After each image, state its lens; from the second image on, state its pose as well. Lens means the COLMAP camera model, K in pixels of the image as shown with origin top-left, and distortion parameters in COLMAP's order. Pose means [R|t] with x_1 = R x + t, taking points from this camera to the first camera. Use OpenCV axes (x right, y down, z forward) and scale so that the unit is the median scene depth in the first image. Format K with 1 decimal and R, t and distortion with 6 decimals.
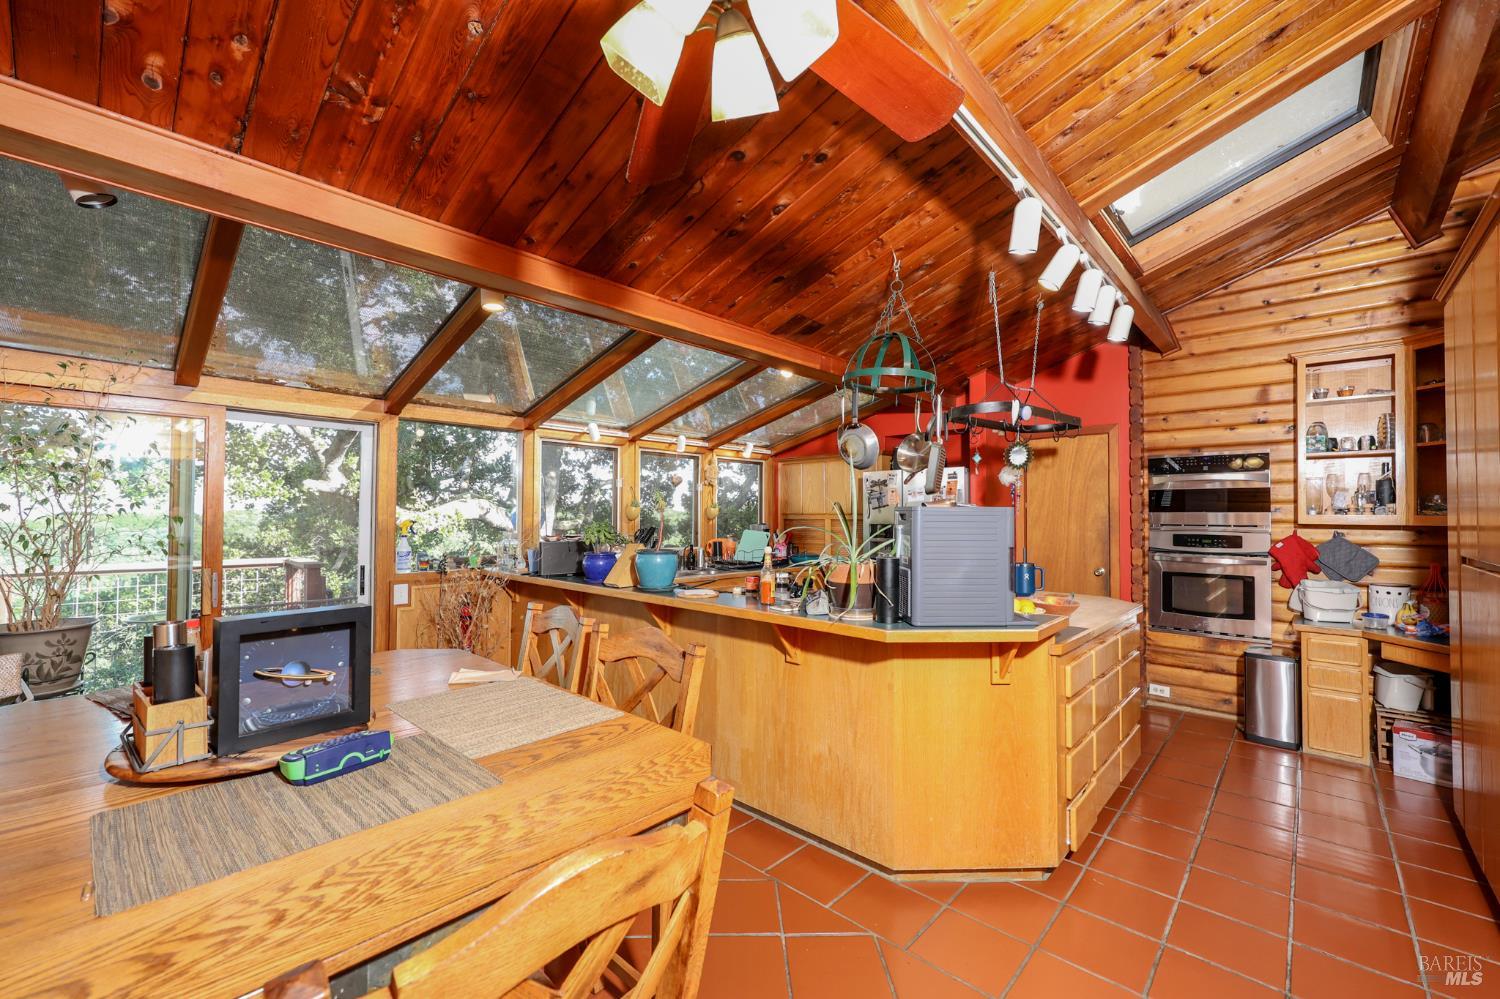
lens RADIAL K [[601.5, 0, 746.1], [0, 601.5, 503.1], [0, 0, 1]] dist [0.002353, 0.000096]
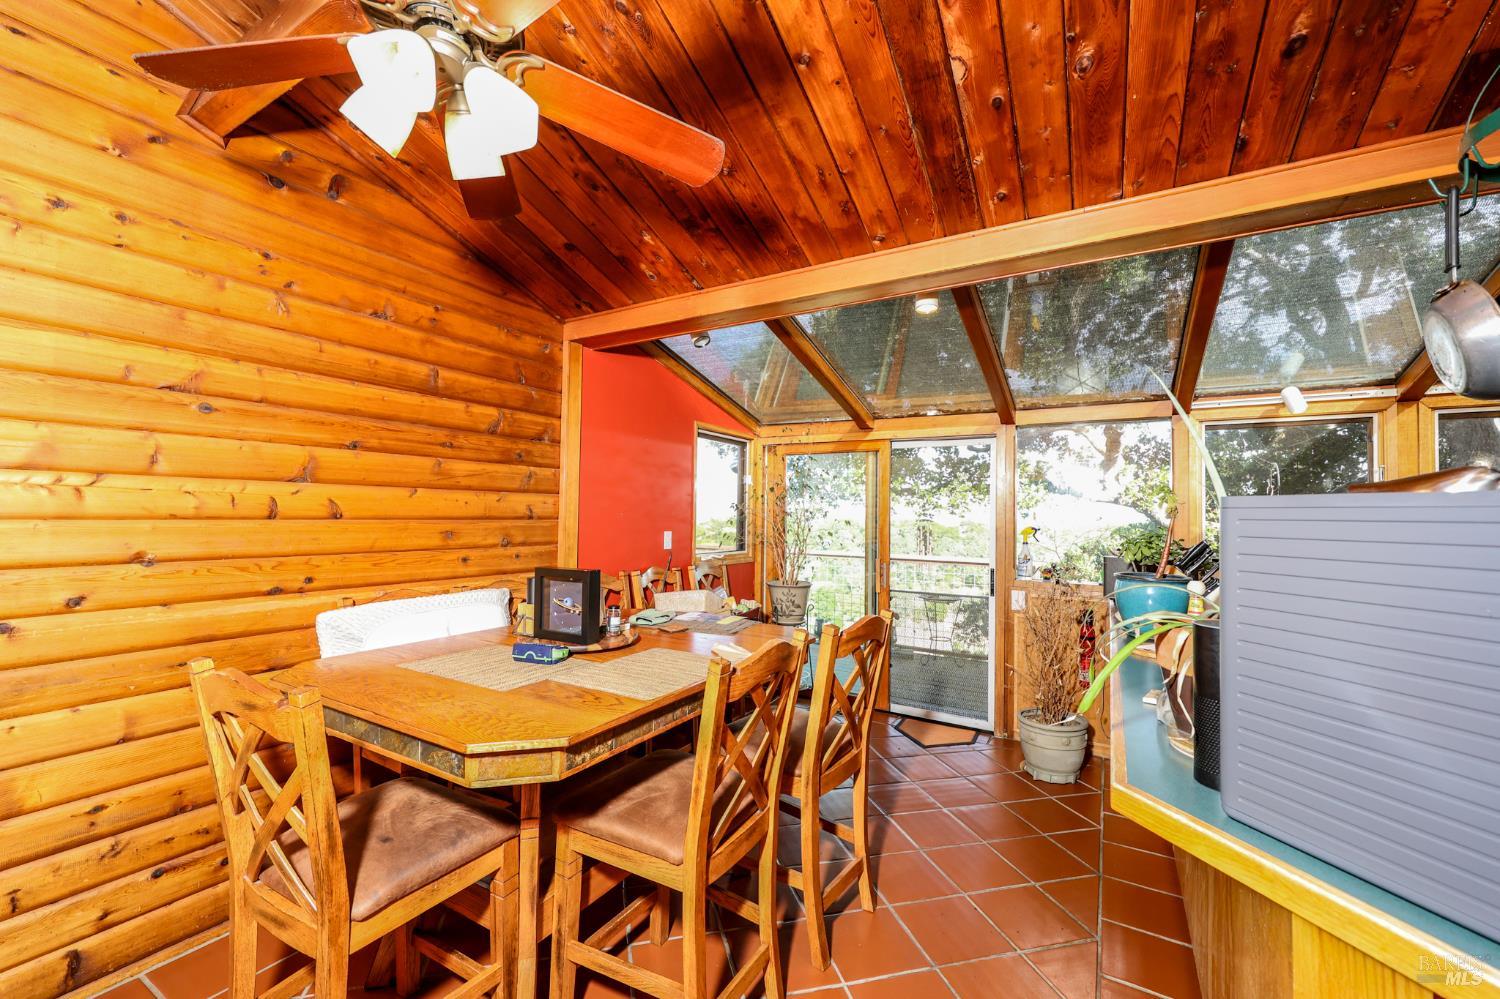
lens RADIAL K [[601.5, 0, 746.1], [0, 601.5, 503.1], [0, 0, 1]] dist [0.002353, 0.000096]
pose [[0.220372, -0.022416, -0.975158, 0.316900], [0.003541, 0.999748, -0.022181, 0.008785], [0.975409, 0.001435, 0.220396, 0.333155]]
